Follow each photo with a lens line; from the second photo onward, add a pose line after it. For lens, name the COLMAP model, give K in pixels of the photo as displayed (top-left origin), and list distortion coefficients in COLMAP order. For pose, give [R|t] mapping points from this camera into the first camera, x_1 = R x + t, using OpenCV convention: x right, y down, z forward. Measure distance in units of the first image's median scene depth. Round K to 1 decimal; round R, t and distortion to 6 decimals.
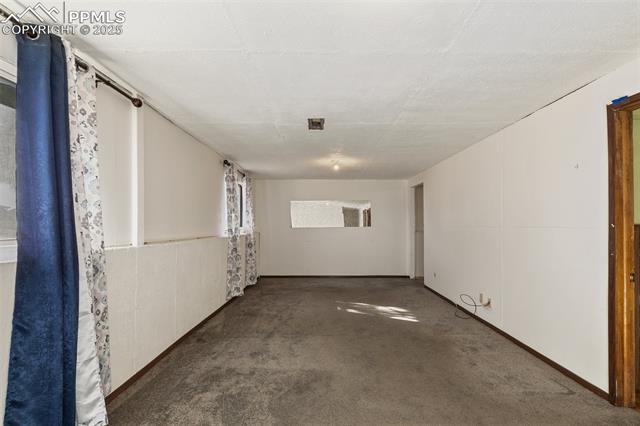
lens RADIAL K [[285.6, 0, 317.7], [0, 285.6, 223.0], [0, 0, 1]] dist [0.001409, 0.000053]
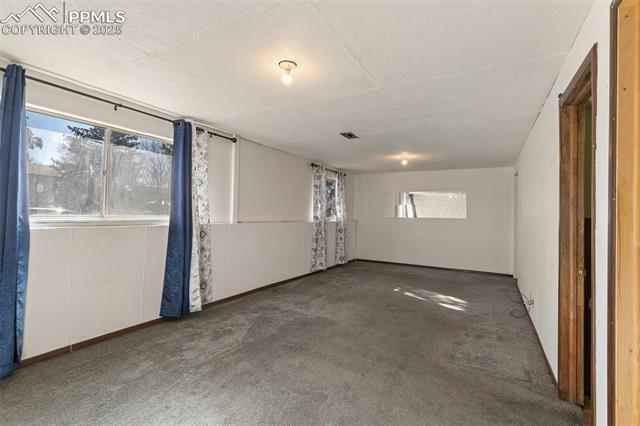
lens RADIAL K [[294.6, 0, 320.0], [0, 294.6, 208.0], [0, 0, 1]] dist [0.000835, -0.000008]
pose [[0.871575, 0.010955, -0.490139, 0.617128], [-0.019414, 0.999737, -0.012178, -0.000888], [0.489877, 0.020130, 0.871559, -0.250197]]
